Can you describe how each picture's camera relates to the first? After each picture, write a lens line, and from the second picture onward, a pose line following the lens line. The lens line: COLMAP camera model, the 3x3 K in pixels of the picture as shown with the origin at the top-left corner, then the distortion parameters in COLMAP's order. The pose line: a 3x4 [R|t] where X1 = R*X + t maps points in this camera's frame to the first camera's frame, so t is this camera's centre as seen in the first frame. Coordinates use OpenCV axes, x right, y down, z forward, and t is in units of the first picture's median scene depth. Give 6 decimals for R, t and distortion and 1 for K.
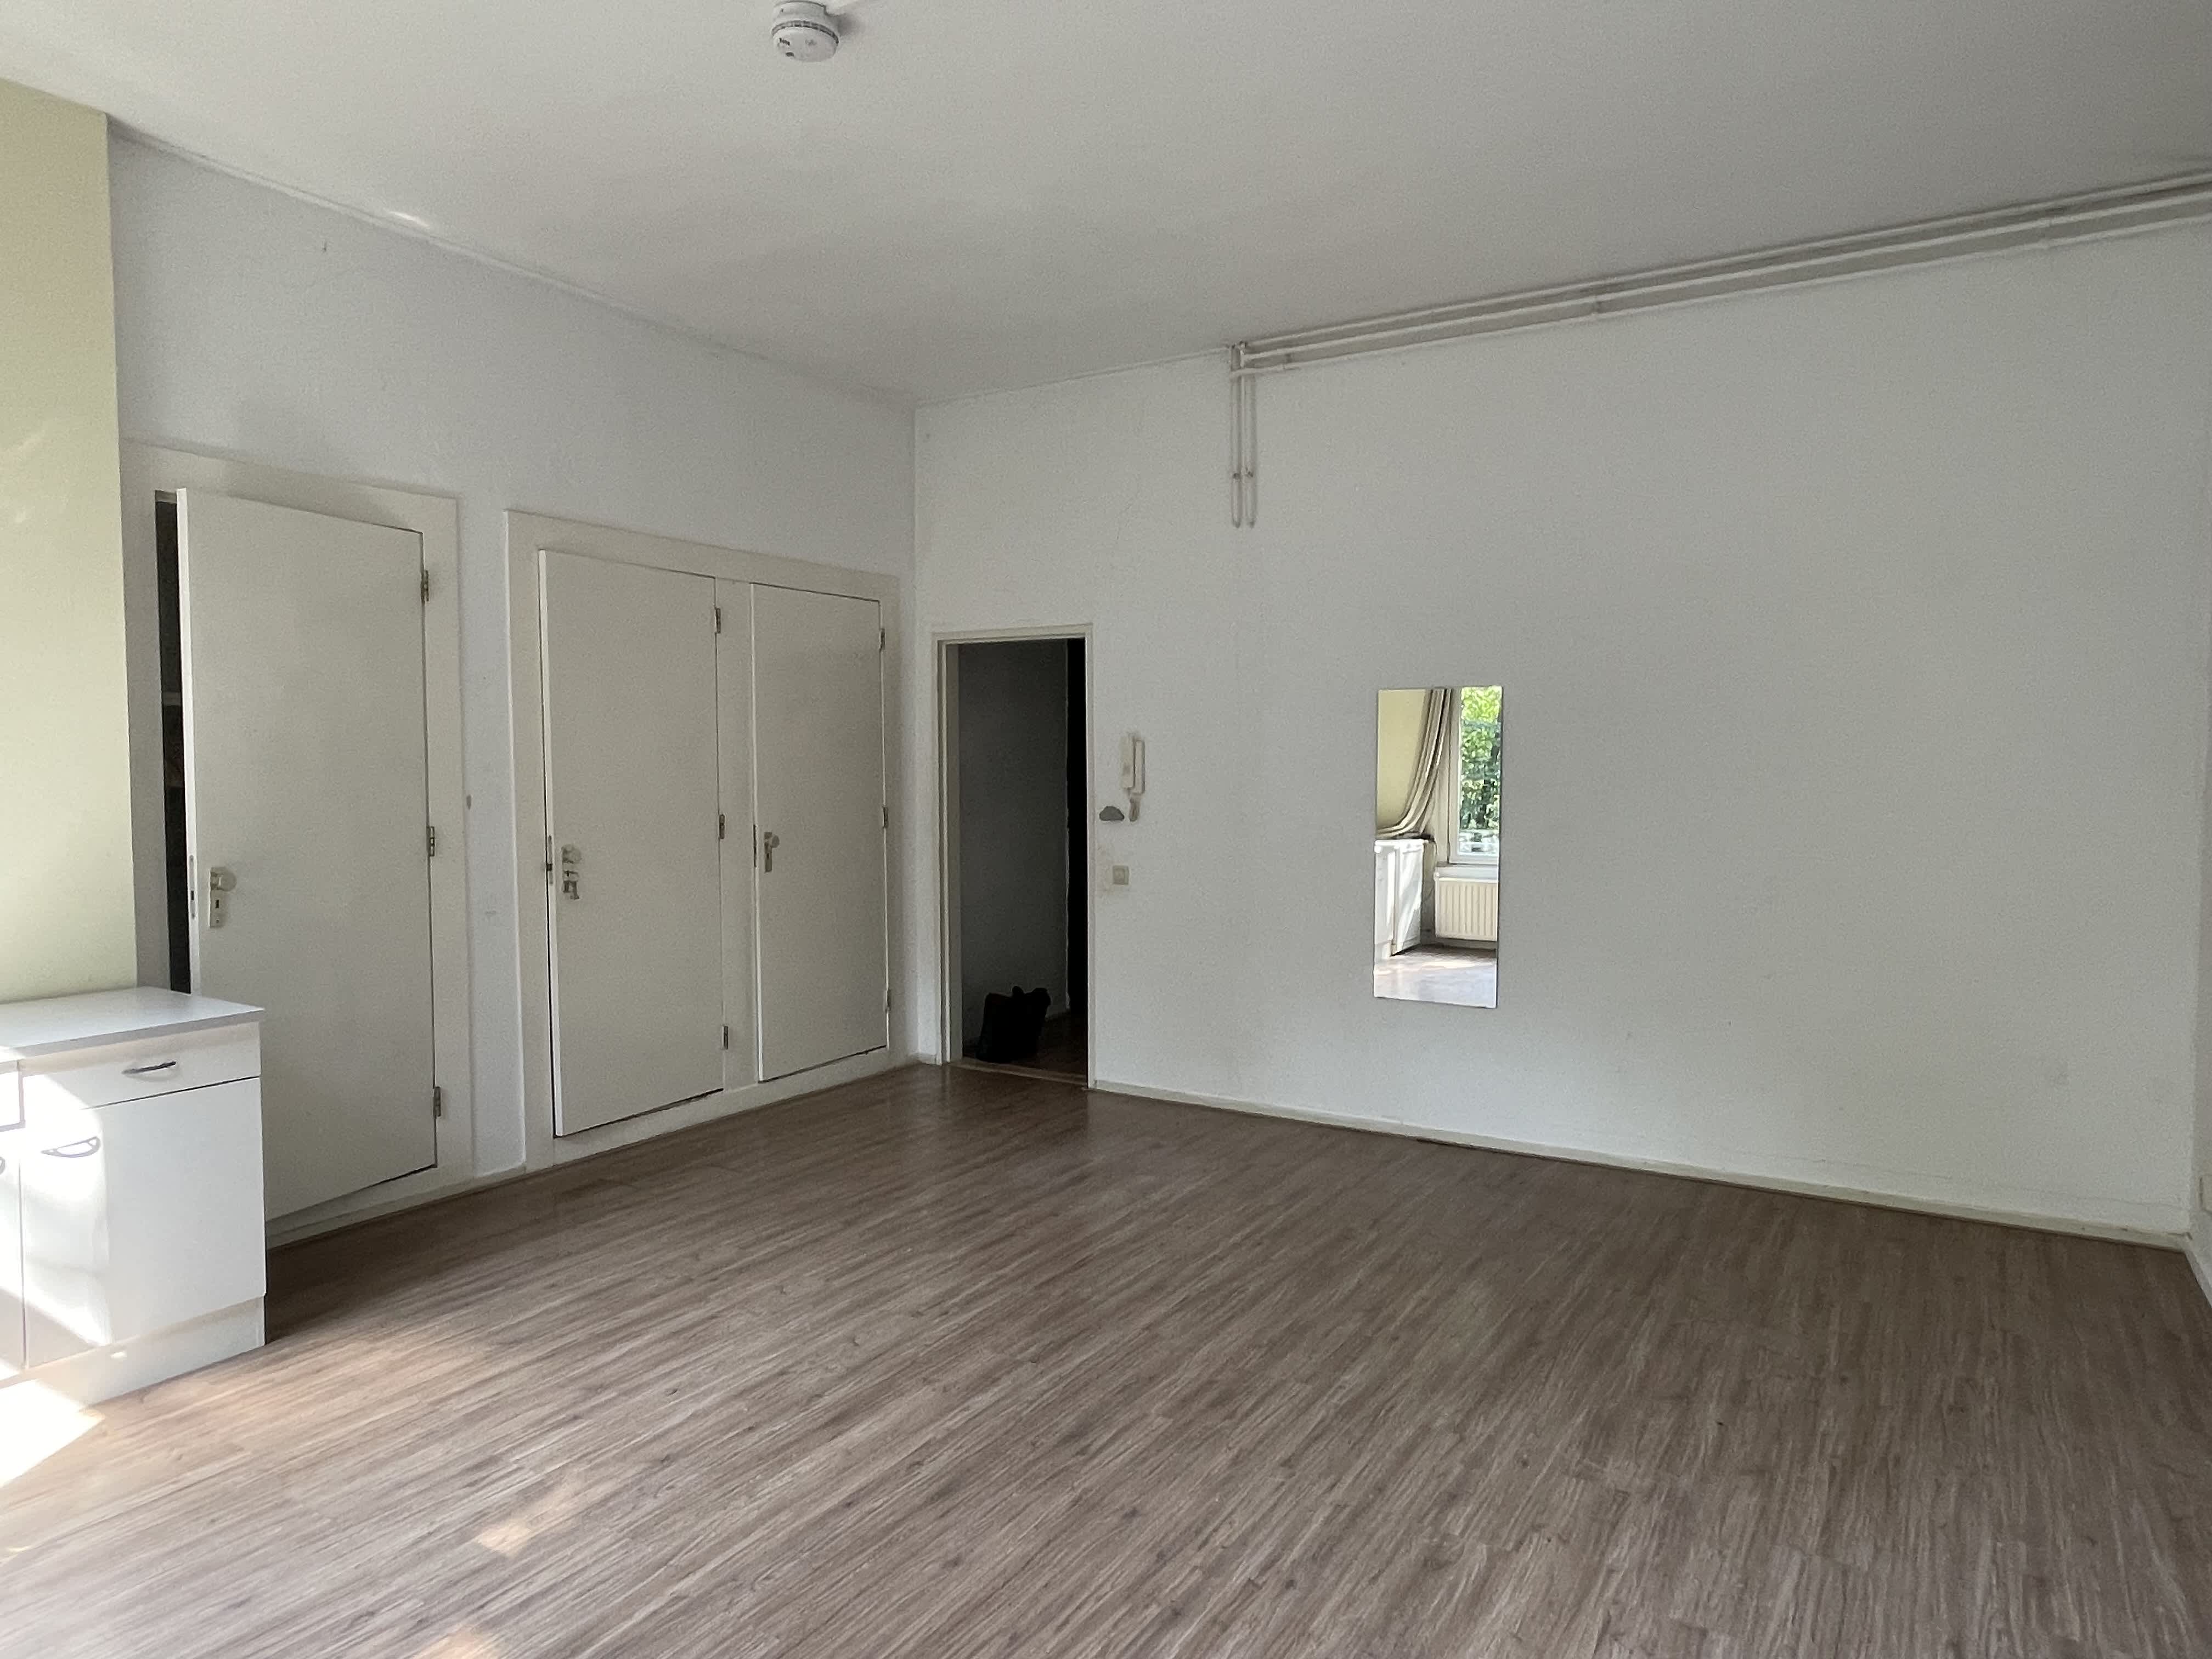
lens RADIAL K [[1366.0, 0, 1106.0], [0, 1366.0, 829.5], [0, 0, 1]] dist [0.003232, 0.000612]
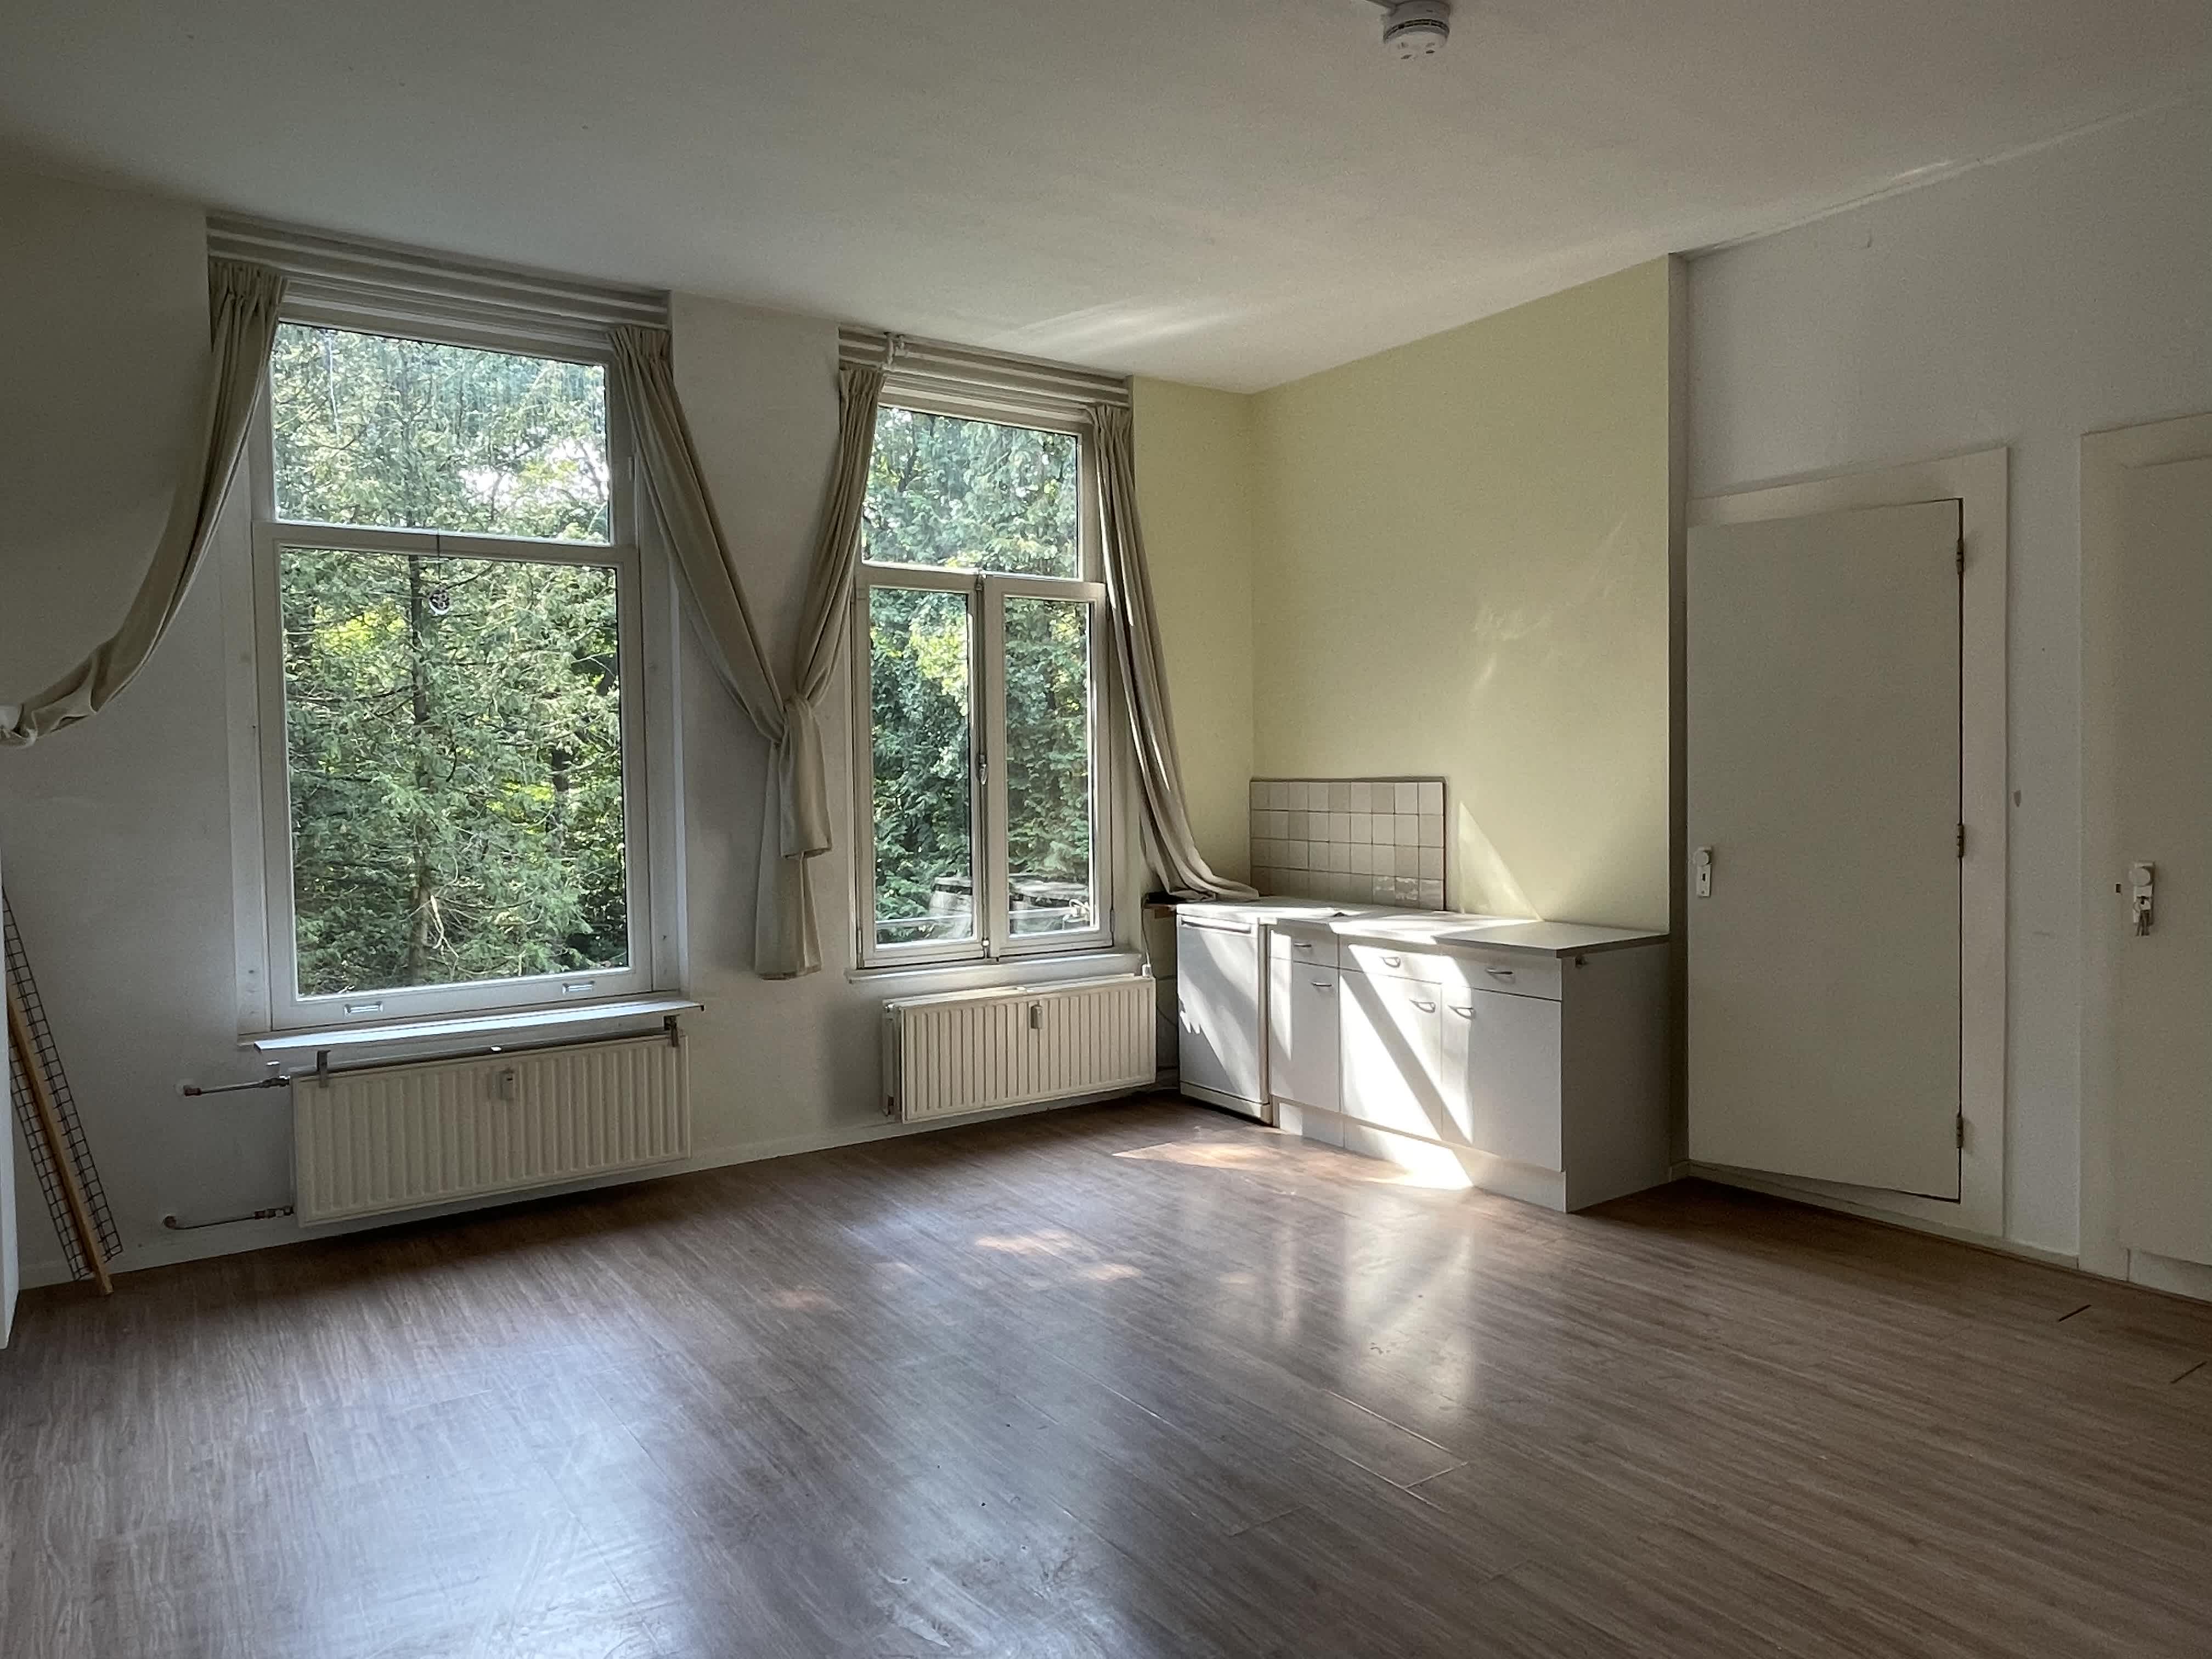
lens RADIAL K [[1446.3, 0, 1106.0], [0, 1446.3, 829.5], [0, 0, 1]] dist [0.000838, 0.000894]
pose [[-0.397520, 0.039209, -0.916755, 0.668374], [-0.035373, 0.997689, 0.058009, -0.037236], [0.916911, 0.055488, -0.395215, 0.959678]]
